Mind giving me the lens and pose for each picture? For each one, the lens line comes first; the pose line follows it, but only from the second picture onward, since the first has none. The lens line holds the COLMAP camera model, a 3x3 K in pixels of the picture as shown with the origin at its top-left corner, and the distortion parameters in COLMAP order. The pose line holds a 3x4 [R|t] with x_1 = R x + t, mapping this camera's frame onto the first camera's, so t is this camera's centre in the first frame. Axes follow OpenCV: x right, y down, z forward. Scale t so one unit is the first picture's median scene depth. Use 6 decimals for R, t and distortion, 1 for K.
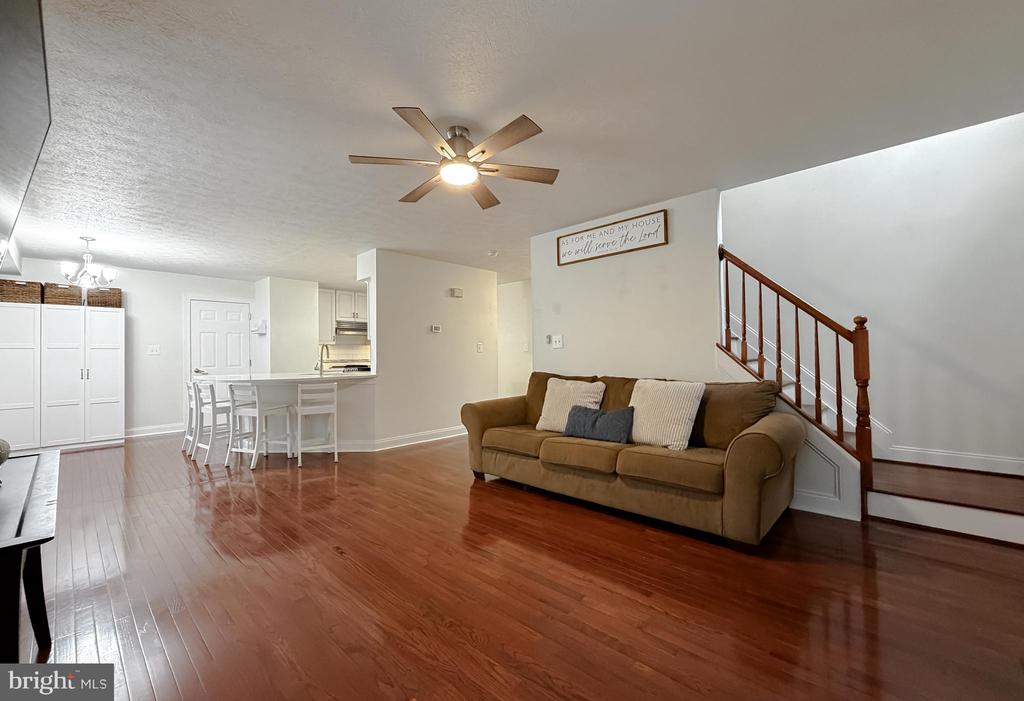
lens RADIAL K [[417.5, 0, 512.0], [0, 417.5, 350.5], [0, 0, 1]] dist [0.000565, -0.000002]
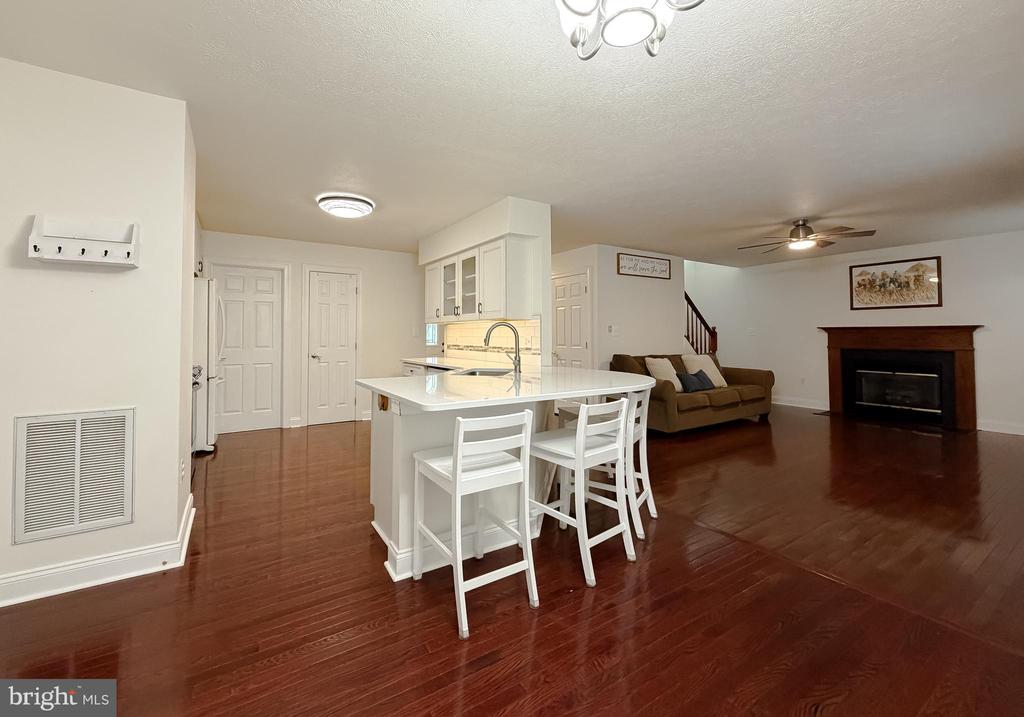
lens RADIAL K [[416.1, 0, 505.9], [0, 416.1, 321.7], [0, 0, 1]] dist [0.000943, 0.000321]
pose [[0.246132, 0.040631, 0.968384, -1.460690], [-0.013307, 0.999168, -0.038540, 0.004959], [-0.969145, -0.003400, 0.246468, 1.189212]]
